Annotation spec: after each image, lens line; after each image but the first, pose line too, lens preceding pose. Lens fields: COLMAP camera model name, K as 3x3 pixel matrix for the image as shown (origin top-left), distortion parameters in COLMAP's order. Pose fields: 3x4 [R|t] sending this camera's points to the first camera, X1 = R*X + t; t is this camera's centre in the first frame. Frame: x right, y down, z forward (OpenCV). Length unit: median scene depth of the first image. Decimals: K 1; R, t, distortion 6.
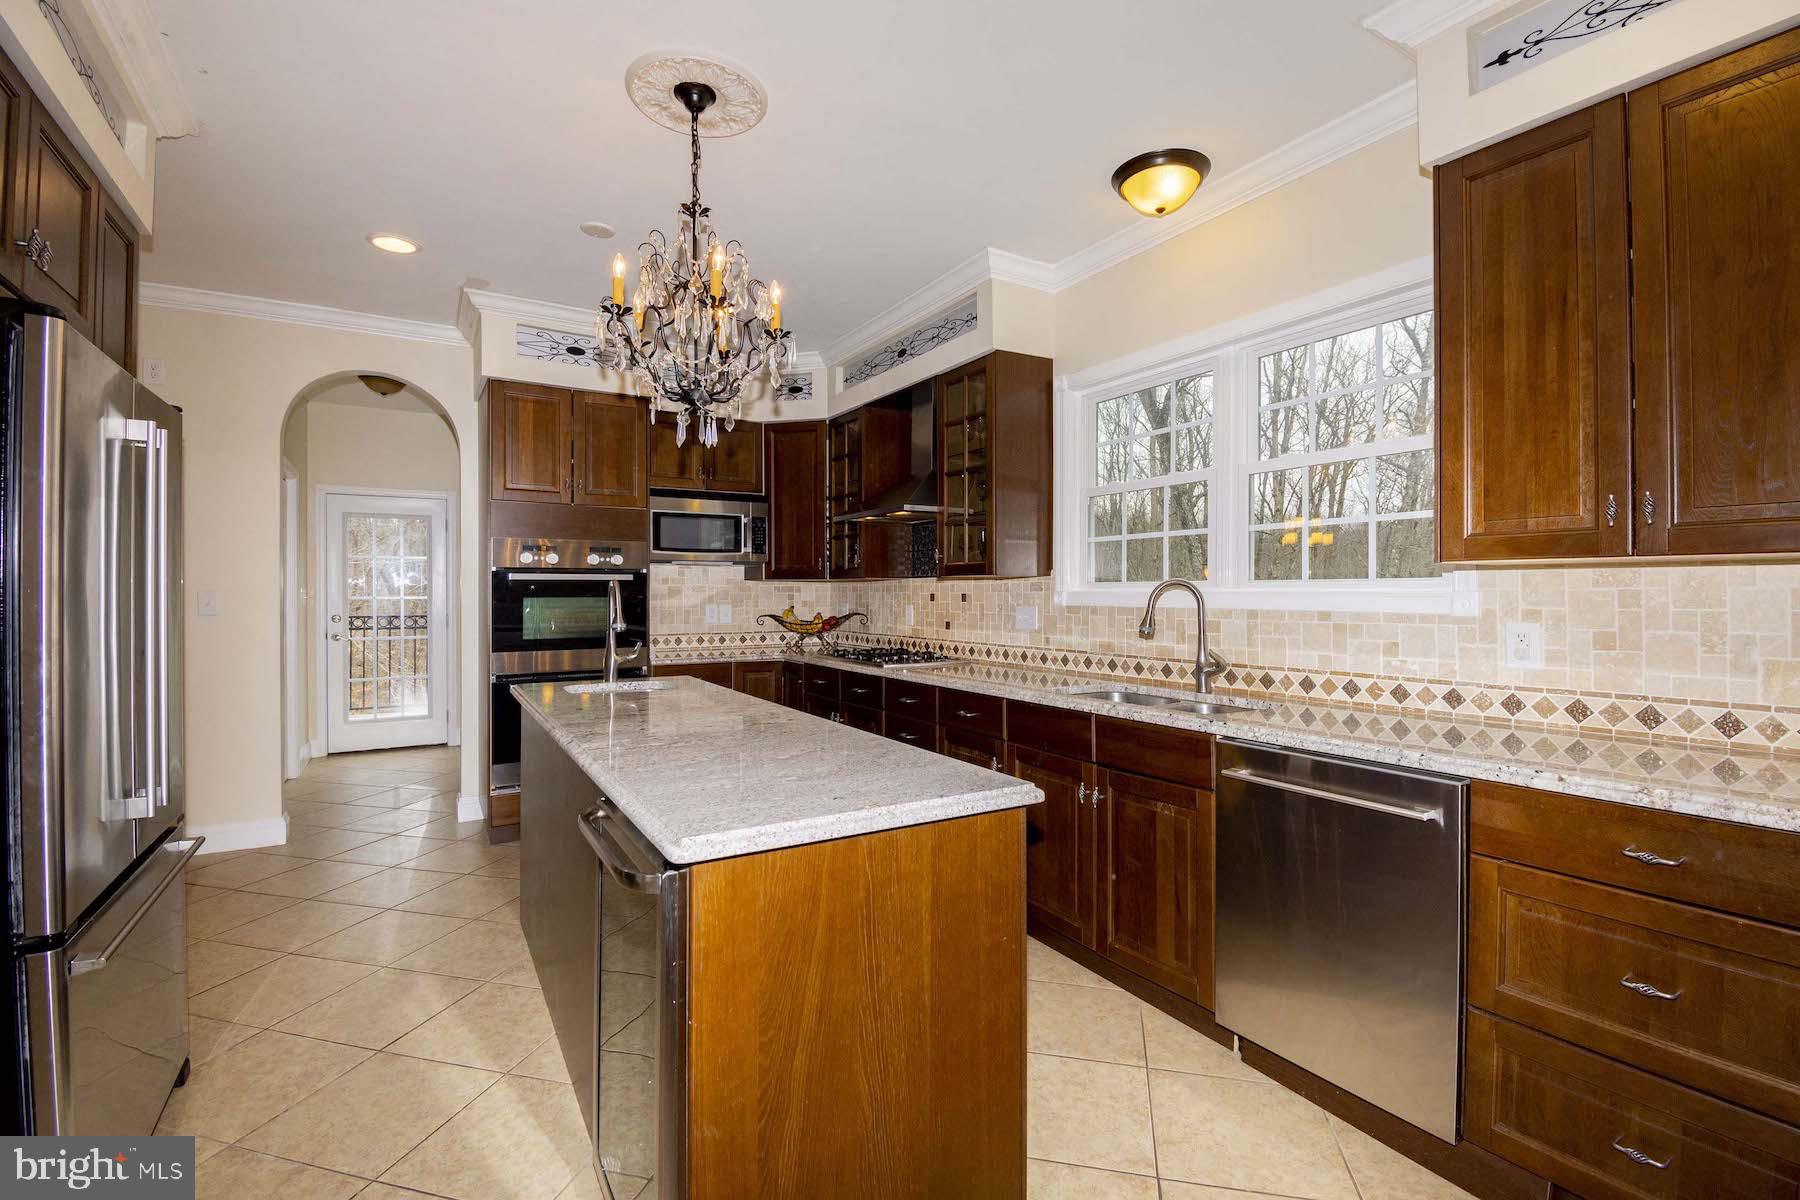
lens RADIAL K [[796.2, 0, 908.1], [0, 796.2, 598.8], [0, 0, 1]] dist [0.006127, -0.016859]
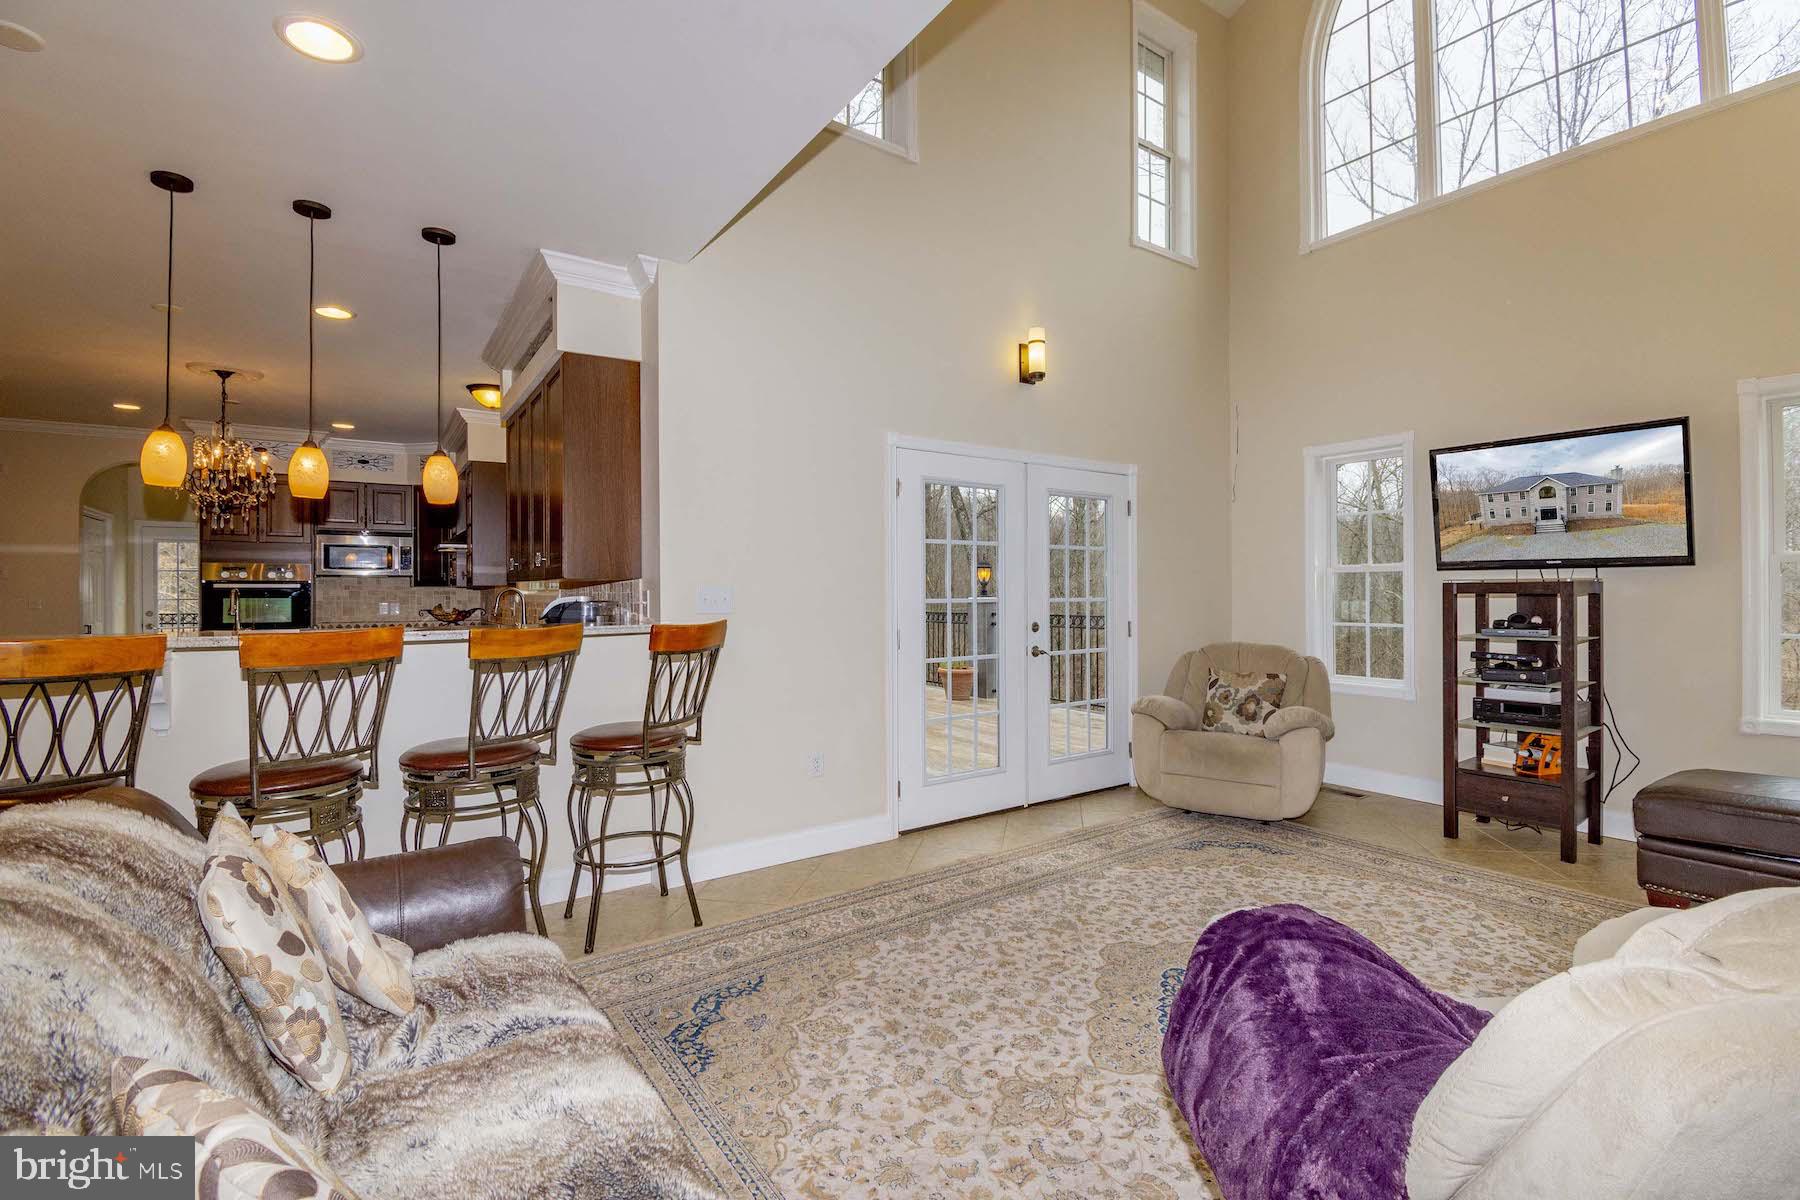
lens RADIAL K [[796.2, 0, 896.9], [0, 796.2, 599.4], [0, 0, 1]] dist [0.006127, -0.016859]
pose [[0.998804, -0.002972, 0.048801, 0.788095], [0.002876, 0.999994, 0.002050, 0.000652], [-0.048806, -0.001907, 0.998806, -0.676455]]
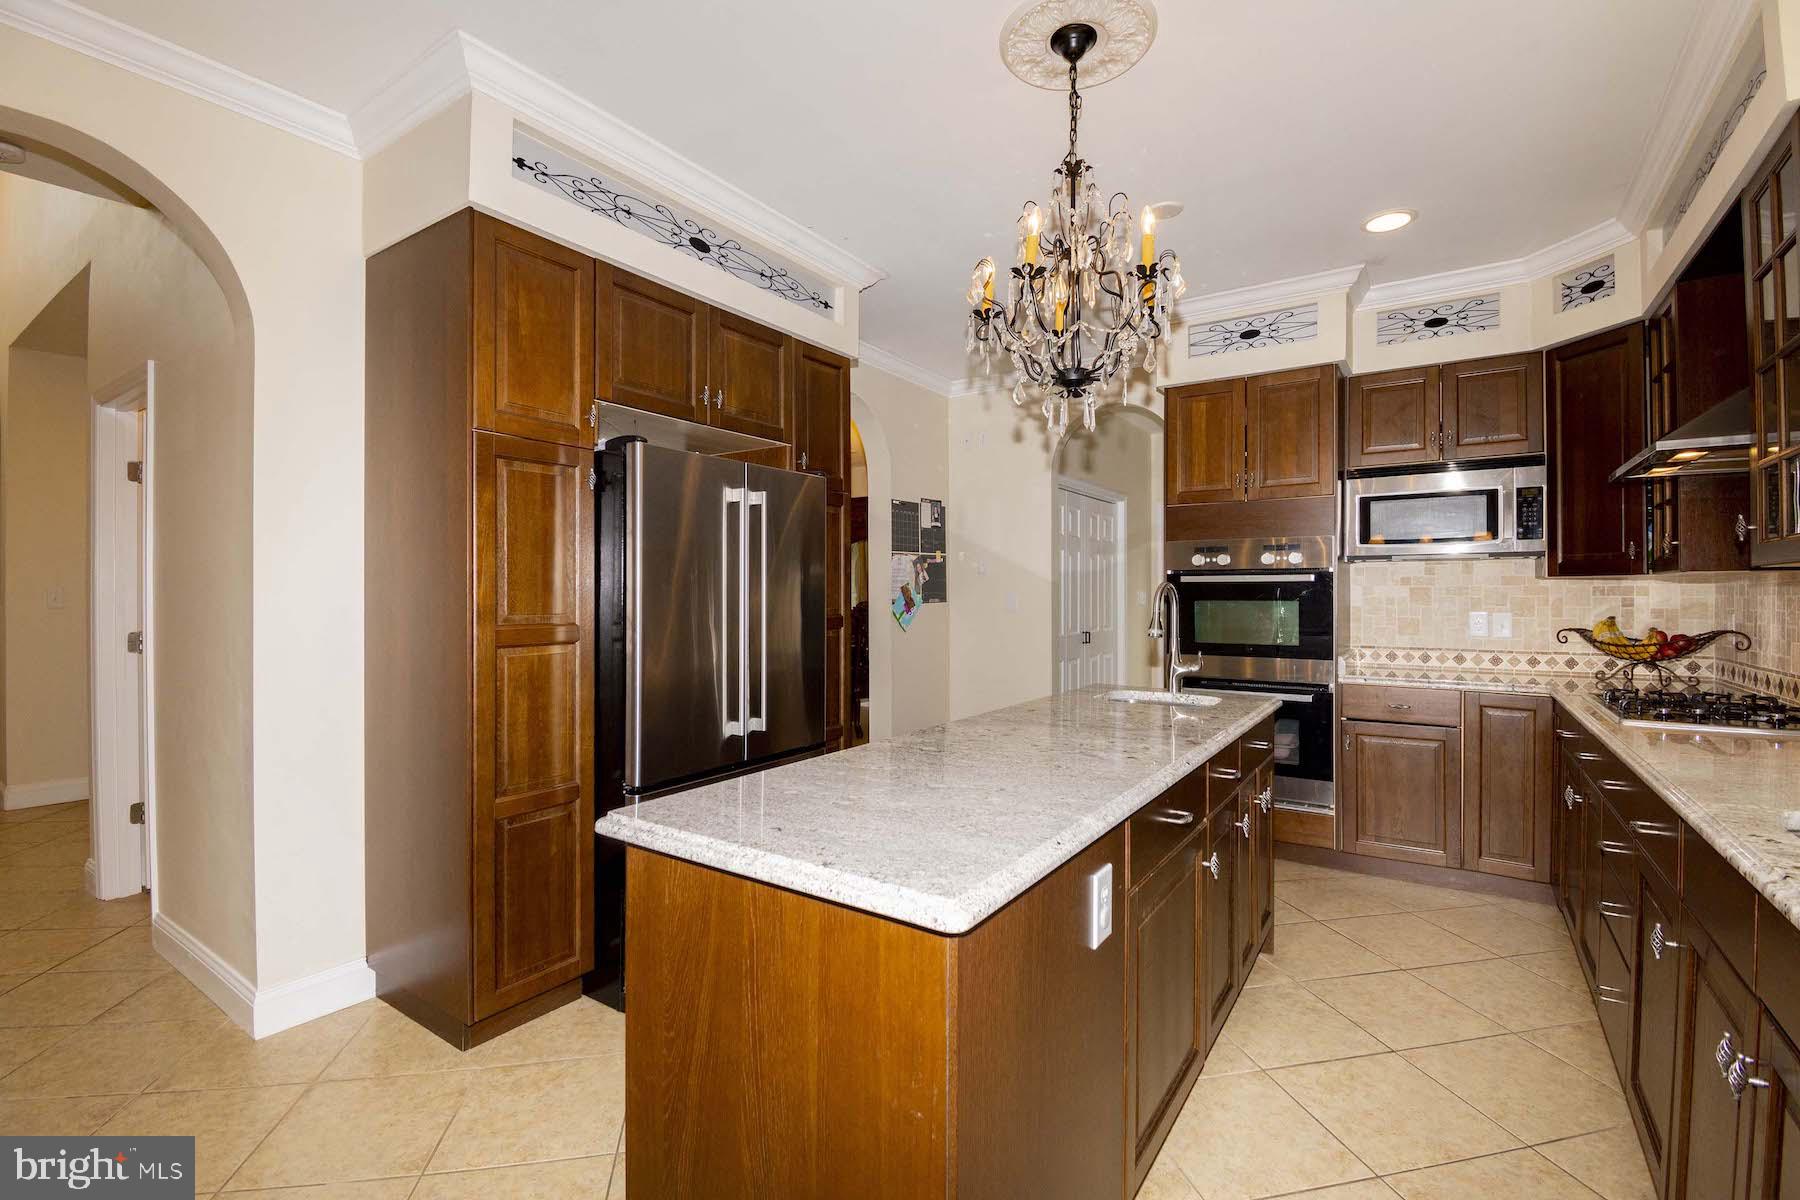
lens RADIAL K [[796.2, 0, 900.7], [0, 796.2, 596.1], [0, 0, 1]] dist [0.006127, -0.016859]
pose [[0.410024, 0.000793, -0.912074, 0.250459], [-0.006585, 0.999976, -0.002091, -0.002476], [0.912051, 0.006863, 0.410020, 0.244906]]
